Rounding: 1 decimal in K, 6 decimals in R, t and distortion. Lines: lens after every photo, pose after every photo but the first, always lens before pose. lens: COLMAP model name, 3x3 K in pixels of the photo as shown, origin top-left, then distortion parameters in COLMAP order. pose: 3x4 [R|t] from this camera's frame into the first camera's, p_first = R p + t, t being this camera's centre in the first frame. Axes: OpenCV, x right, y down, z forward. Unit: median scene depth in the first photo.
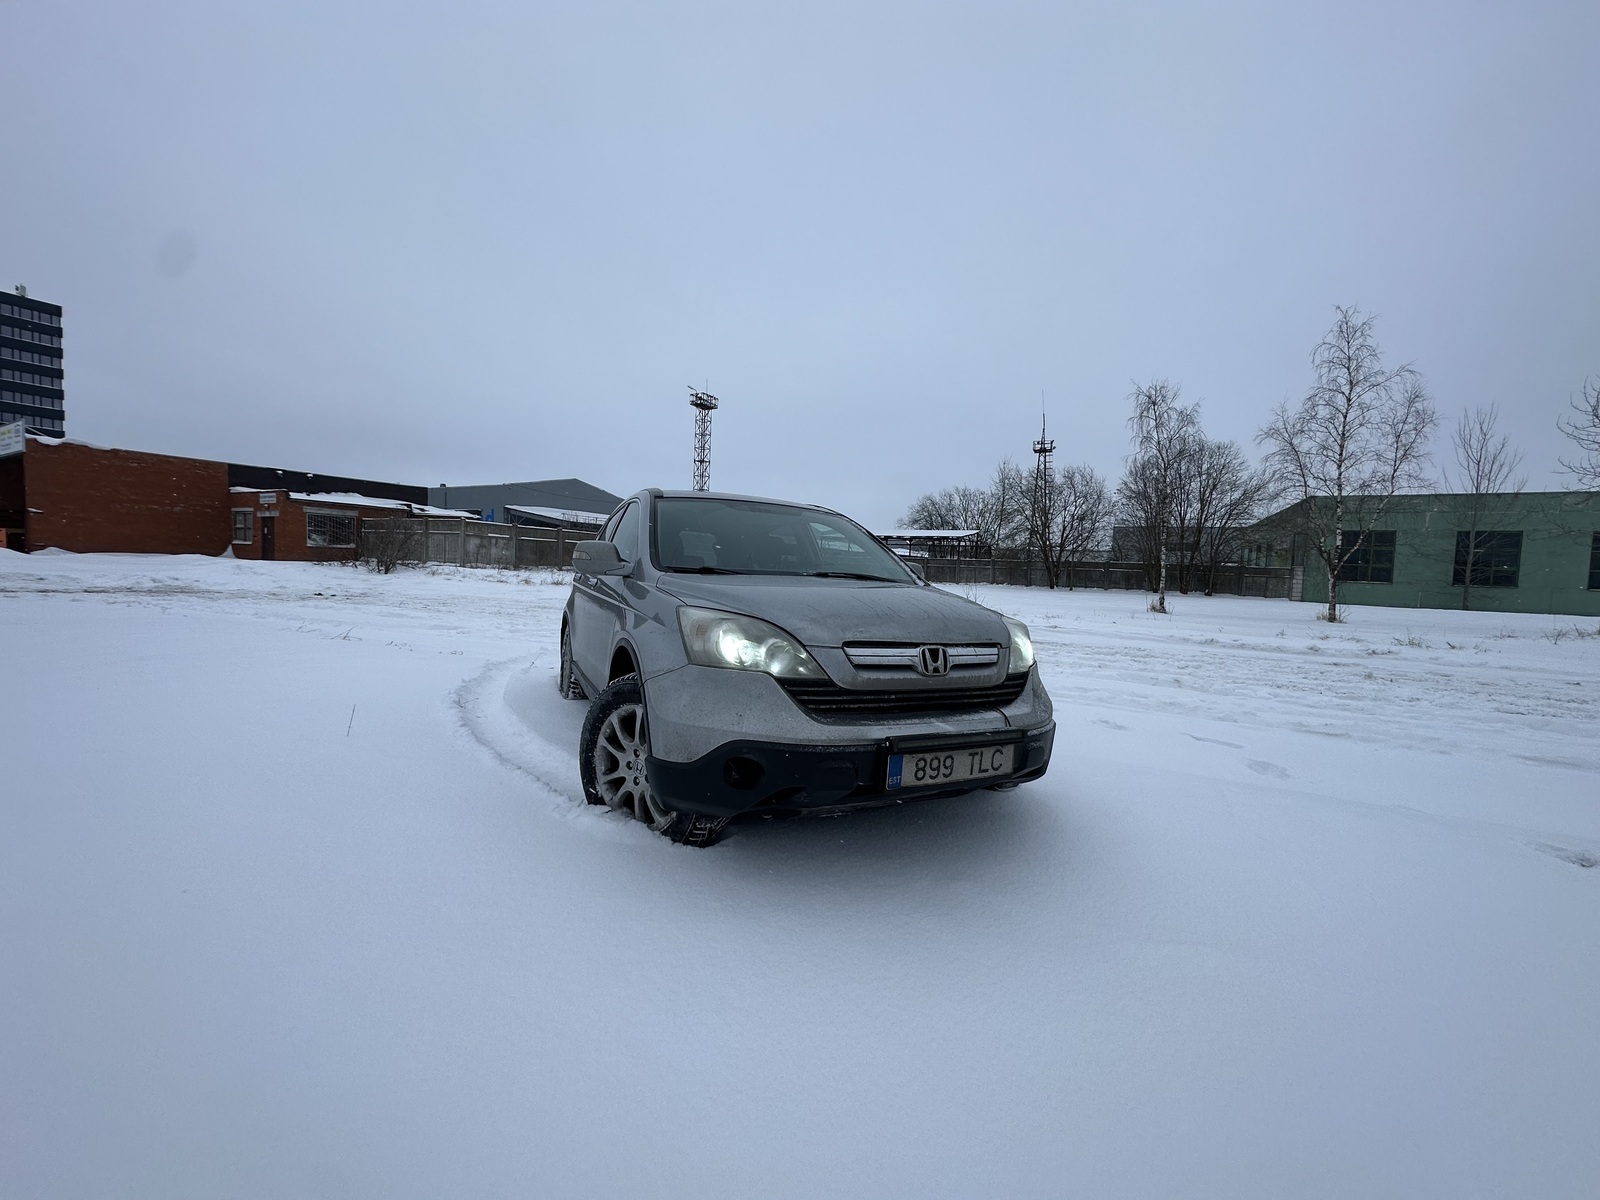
lens RADIAL K [[637.9, 0, 799.4], [0, 637.9, 603.6], [0, 0, 1]] dist [0.001159, -0.000169]
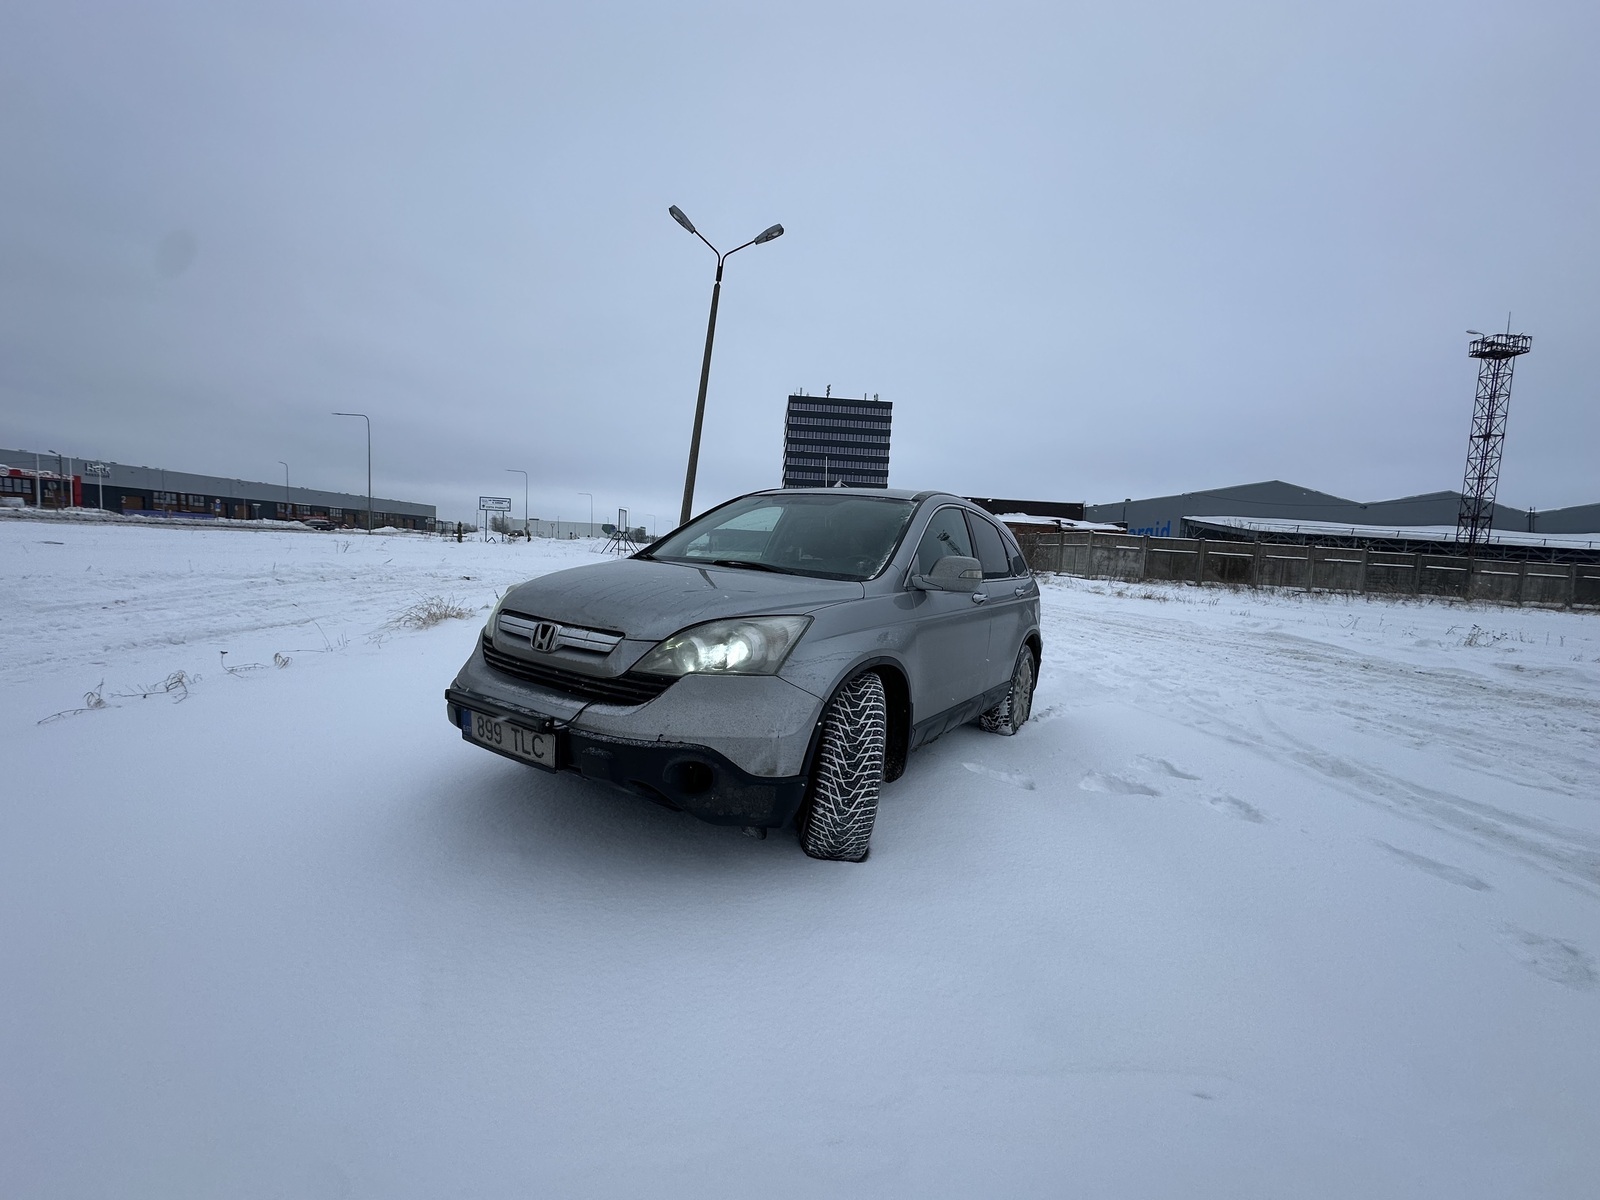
lens RADIAL K [[637.9, 0, 799.4], [0, 637.9, 603.6], [0, 0, 1]] dist [0.001159, -0.000169]
pose [[0.527362, 0.061890, -0.847384, 0.087959], [-0.081648, 0.996419, 0.021962, -0.001252], [0.845709, 0.057605, 0.530527, 0.055038]]
